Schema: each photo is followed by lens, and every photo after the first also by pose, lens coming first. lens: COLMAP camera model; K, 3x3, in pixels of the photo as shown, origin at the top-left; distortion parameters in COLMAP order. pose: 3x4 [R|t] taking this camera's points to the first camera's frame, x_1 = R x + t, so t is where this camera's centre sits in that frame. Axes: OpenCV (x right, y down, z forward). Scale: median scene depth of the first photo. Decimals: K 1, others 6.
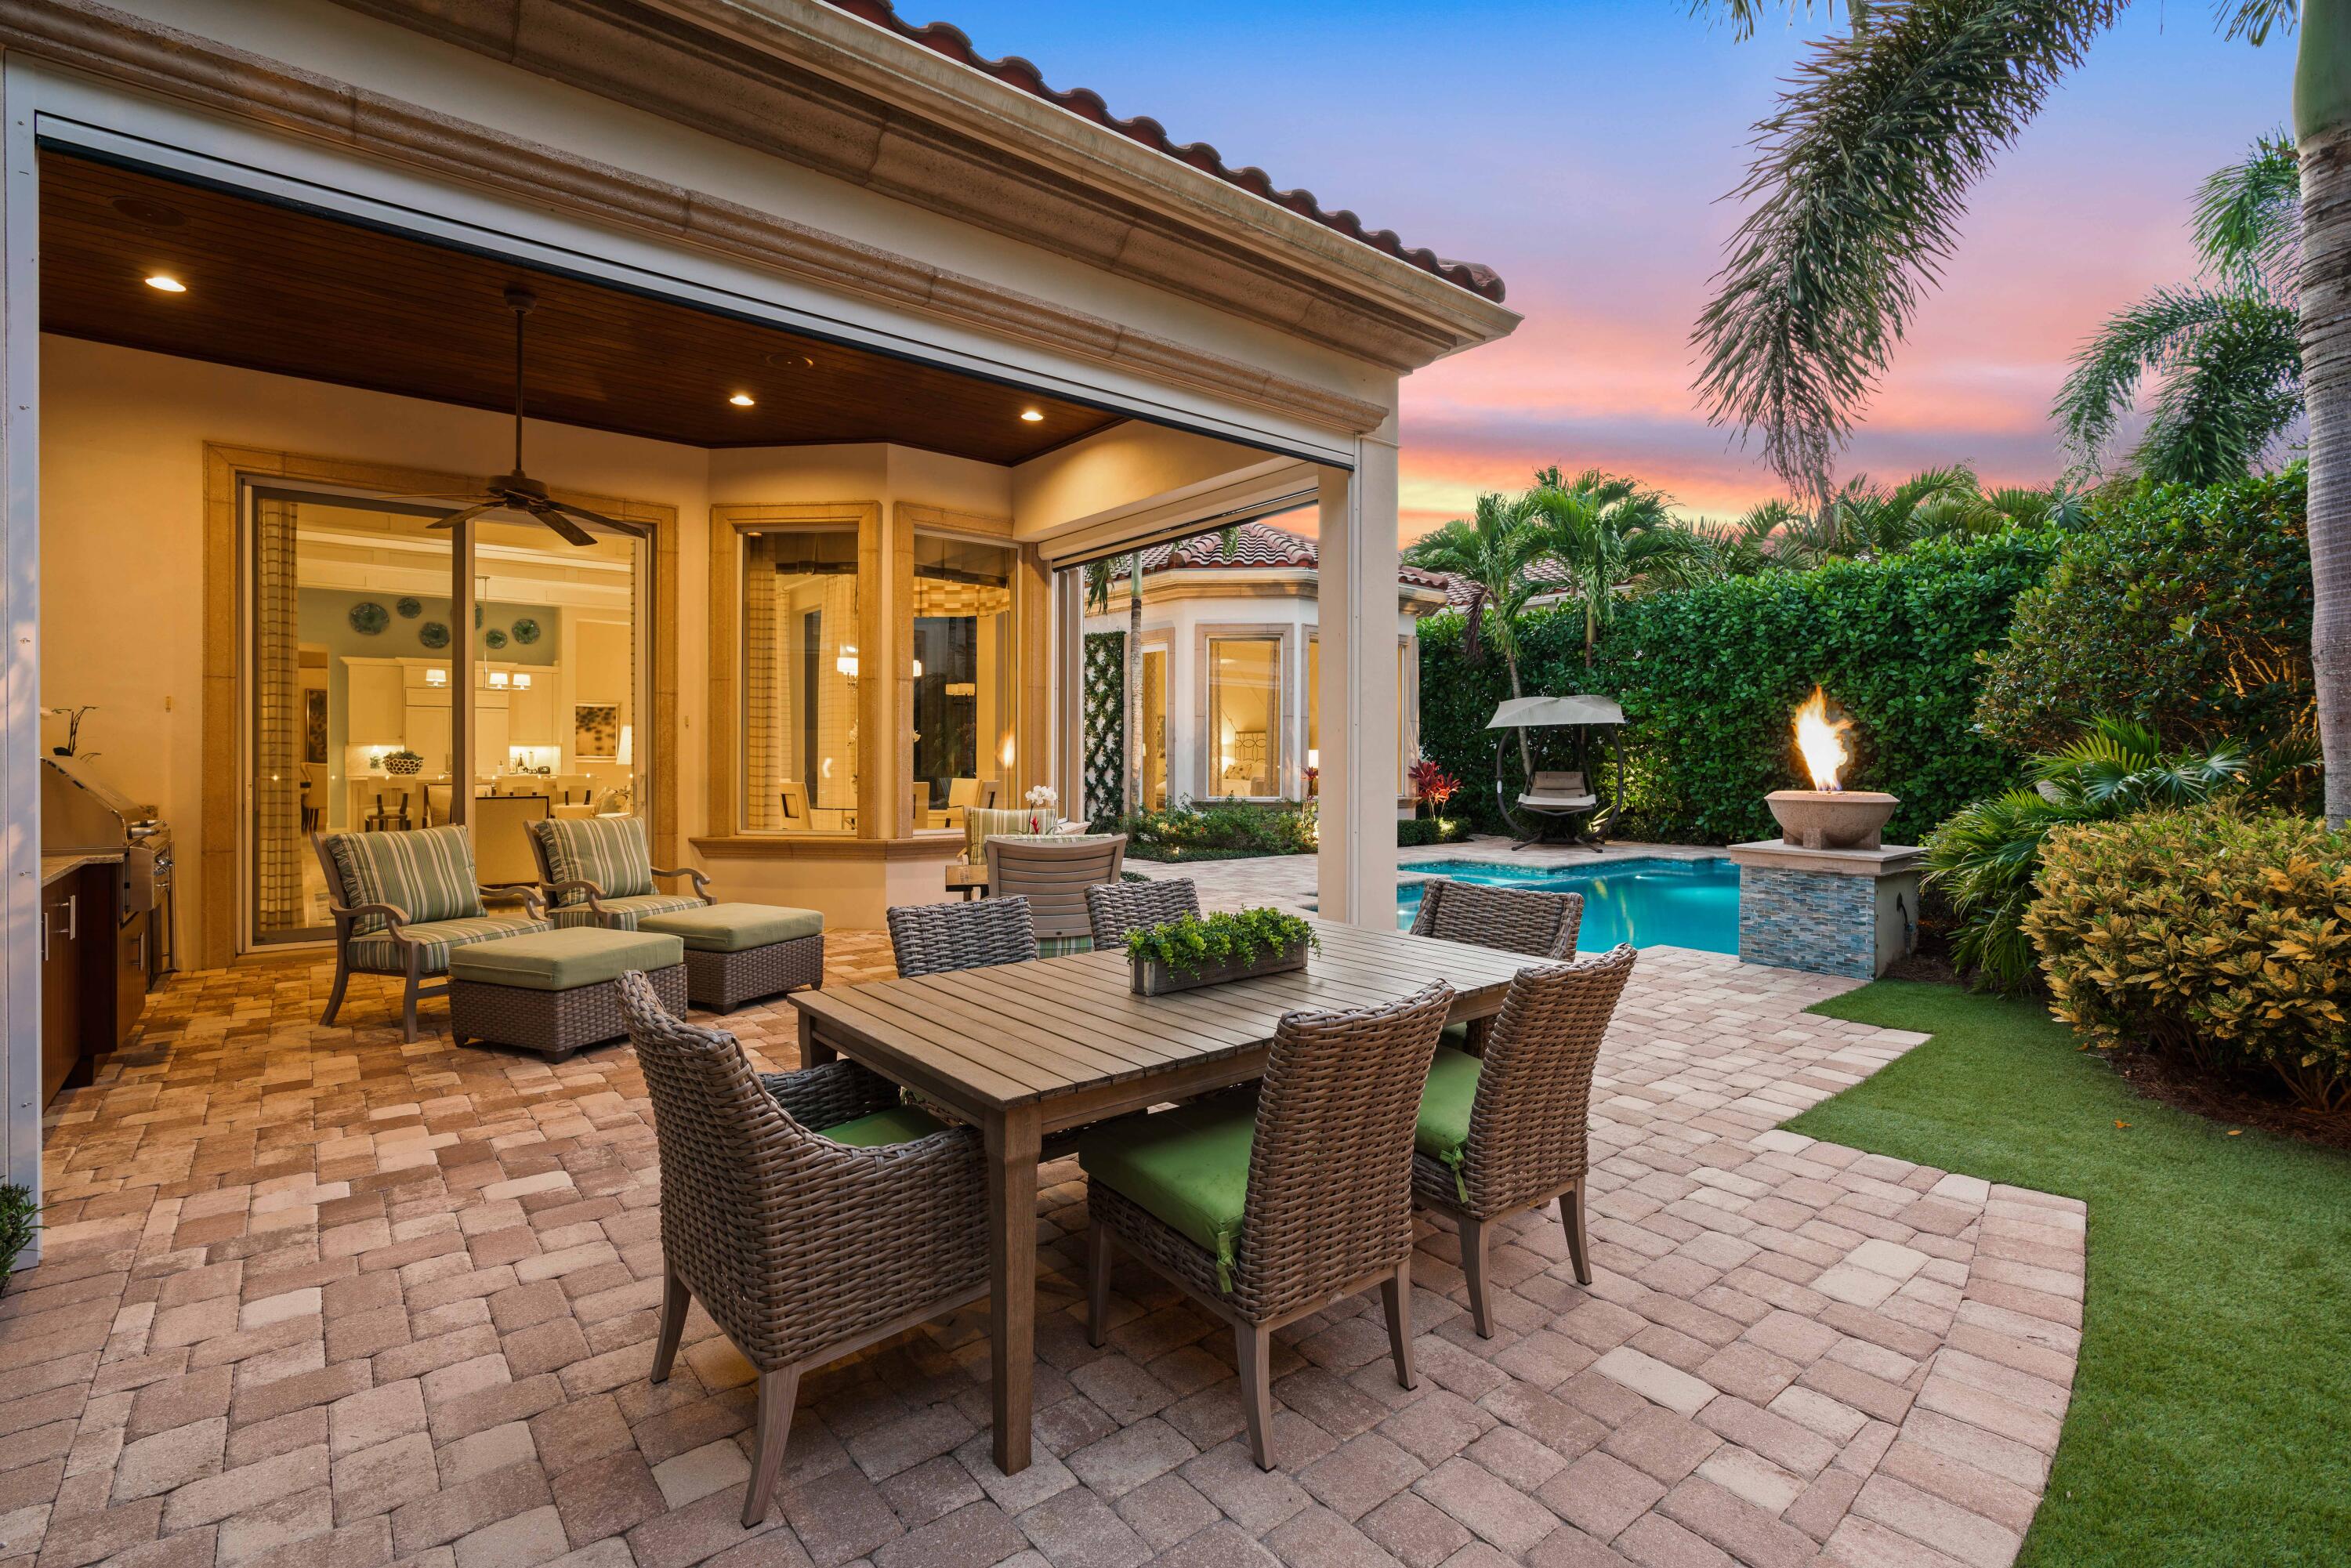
lens RADIAL K [[1084.6, 0, 1177.4], [0, 1084.6, 762.8], [0, 0, 1]] dist [-0.015109, 0.008257]
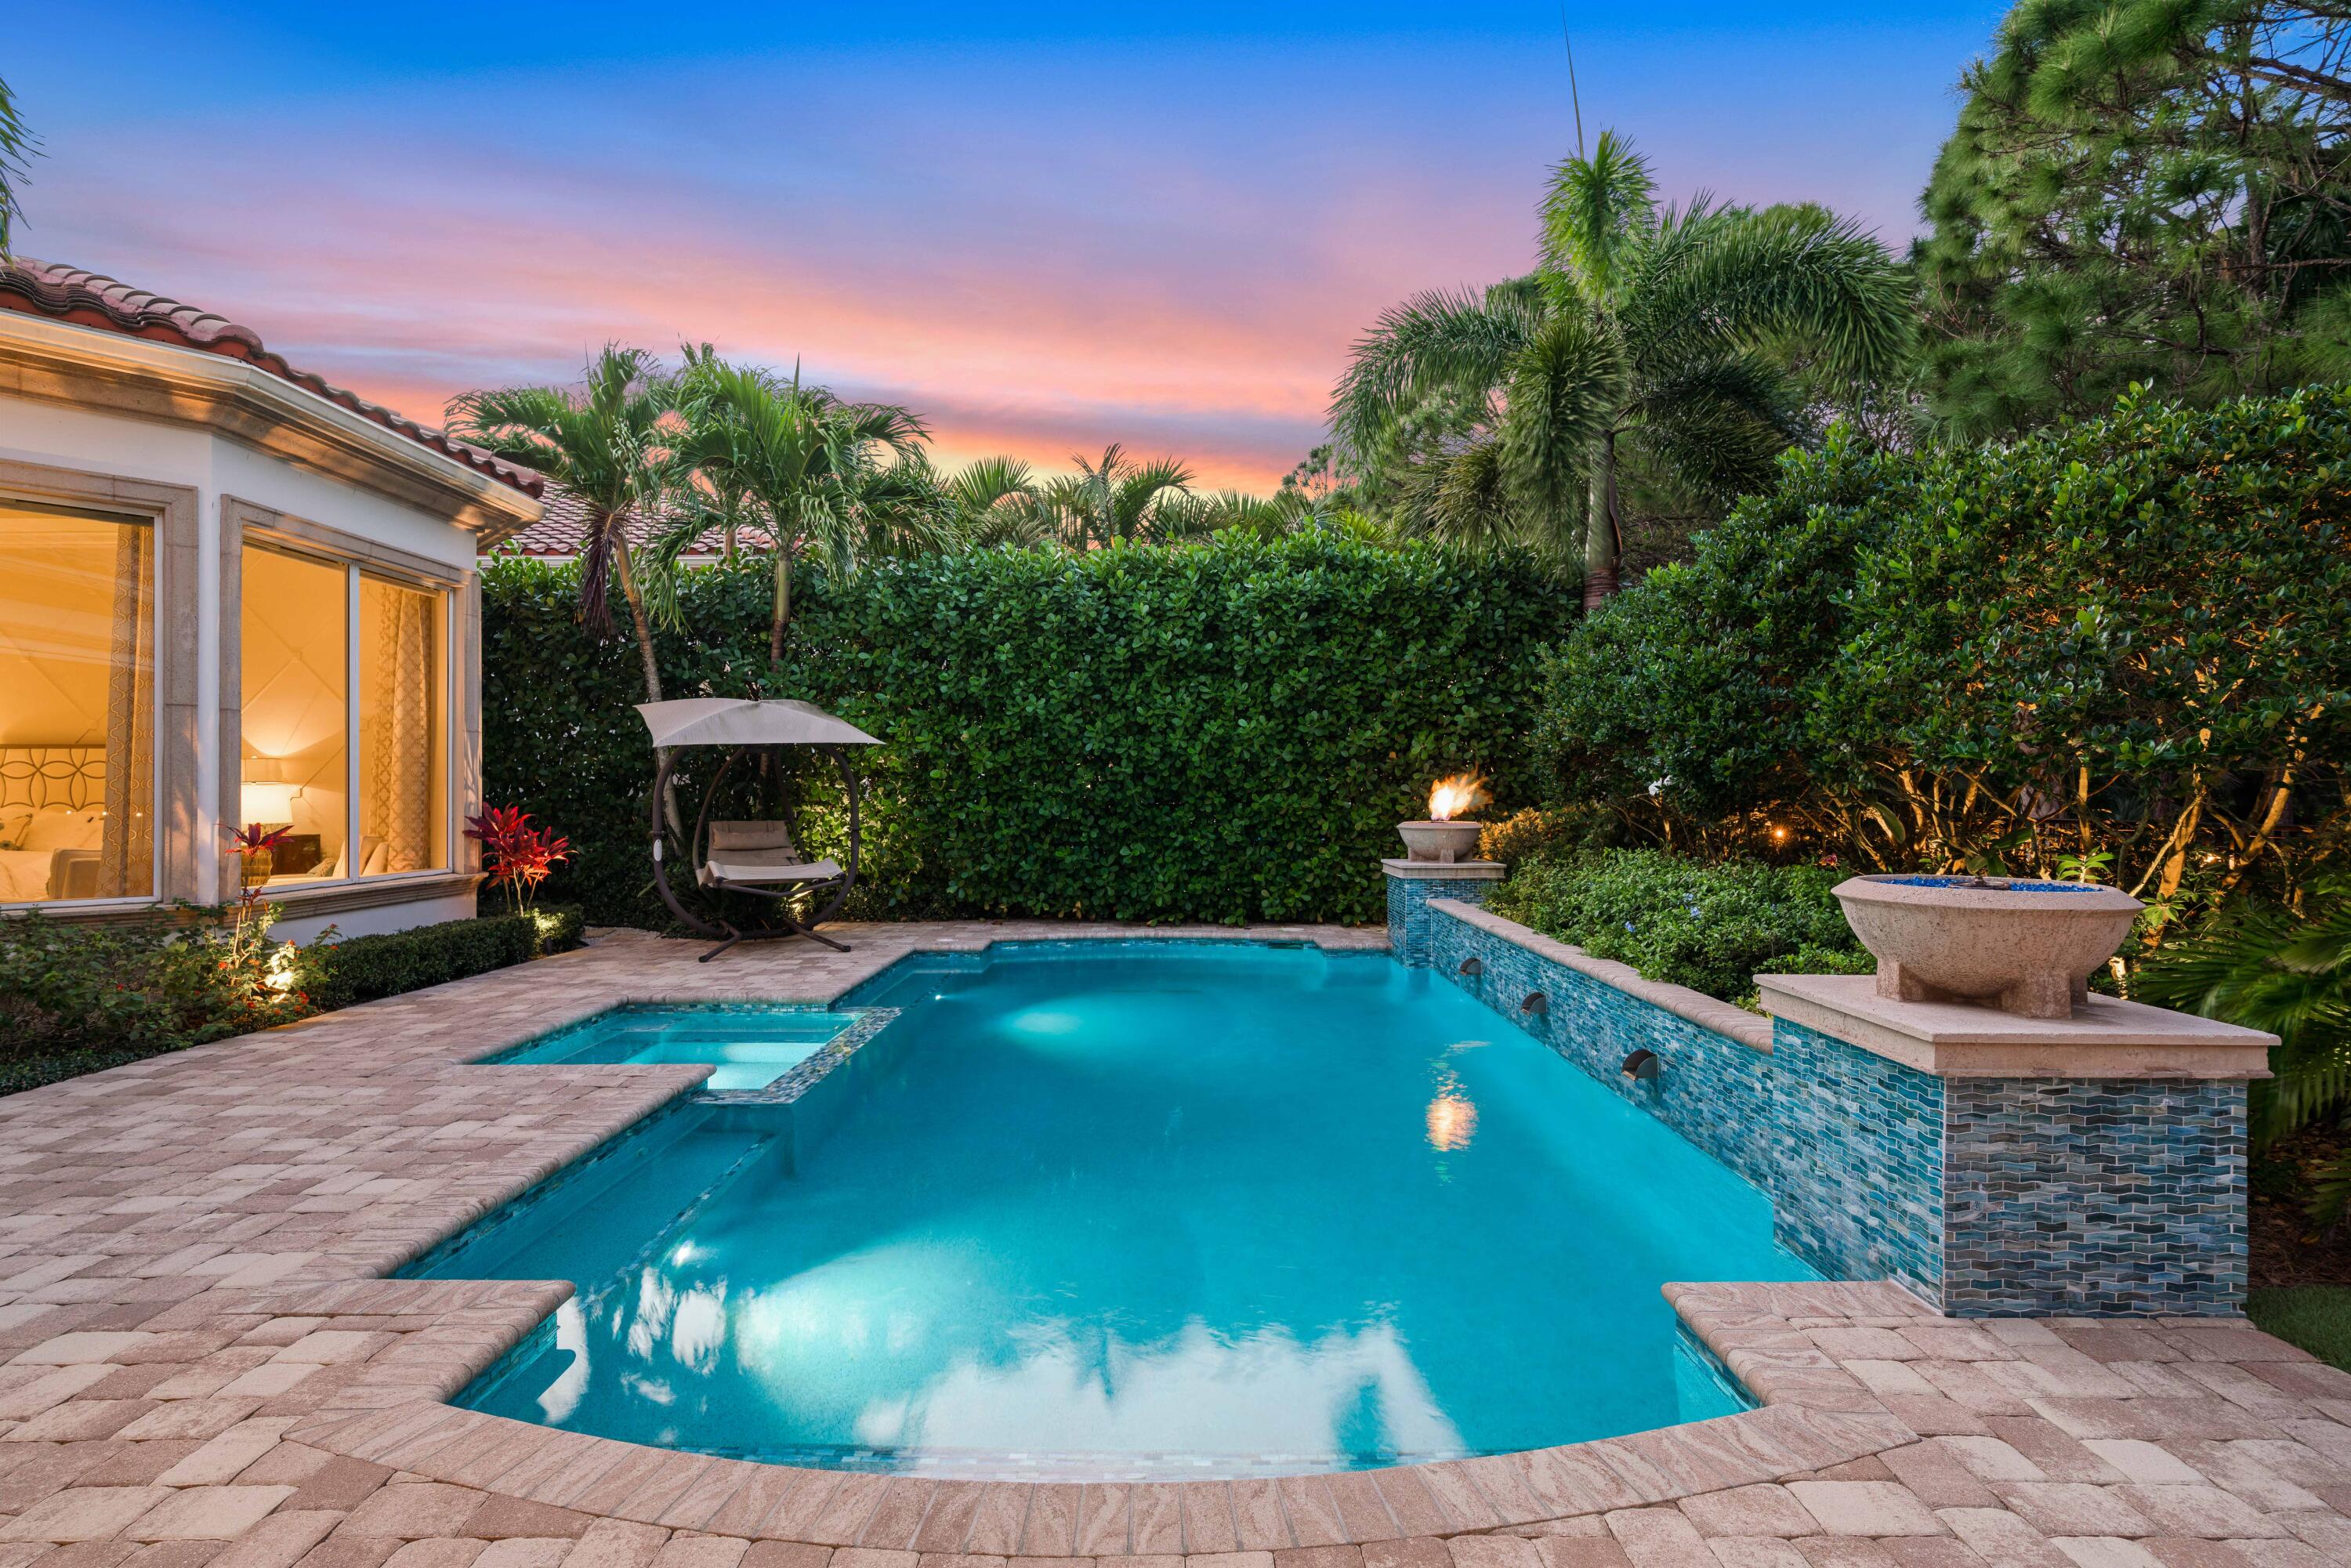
lens RADIAL K [[1120.5, 0, 1175.5], [0, 1120.5, 784.0], [0, 0, 1]] dist [-0.017888, 0.009609]
pose [[0.626988, 0.002540, 0.779025, 0.010470], [0.007194, 0.999933, -0.009050, -0.007664], [-0.778996, 0.011279, 0.626928, 0.580933]]
